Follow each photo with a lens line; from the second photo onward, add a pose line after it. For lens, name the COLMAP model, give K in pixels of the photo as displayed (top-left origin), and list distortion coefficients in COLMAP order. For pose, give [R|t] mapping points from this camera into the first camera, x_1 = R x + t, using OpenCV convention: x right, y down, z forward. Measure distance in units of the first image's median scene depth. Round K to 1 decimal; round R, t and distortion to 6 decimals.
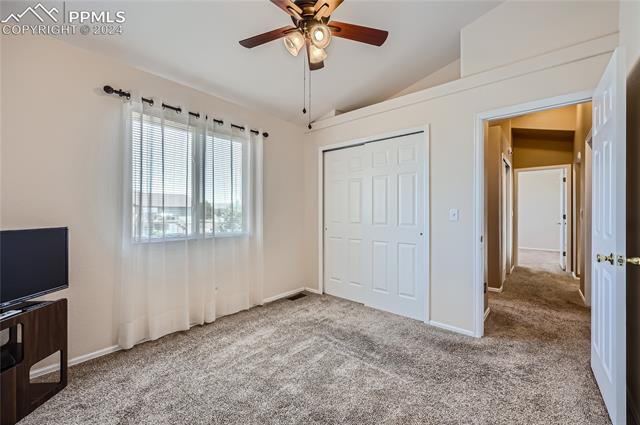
lens RADIAL K [[259.7, 0, 323.9], [0, 259.7, 211.0], [0, 0, 1]] dist [-0.000256, -0.000105]
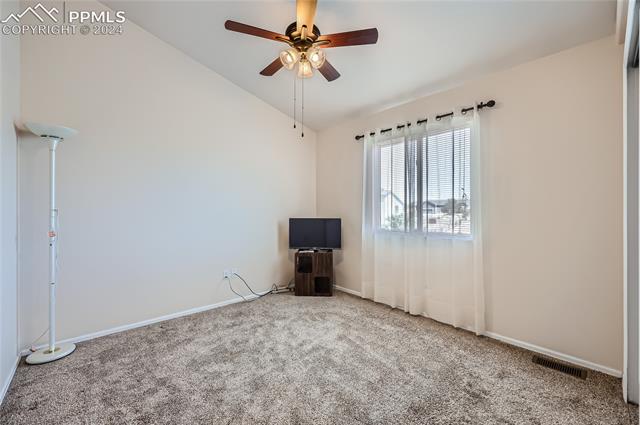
lens RADIAL K [[259.7, 0, 323.9], [0, 259.7, 211.0], [0, 0, 1]] dist [-0.000256, -0.000105]
pose [[-0.129917, -0.003958, -0.991517, 0.716657], [-0.000205, 0.999992, -0.003965, 0.009968], [0.991525, -0.000312, -0.129916, 0.837058]]
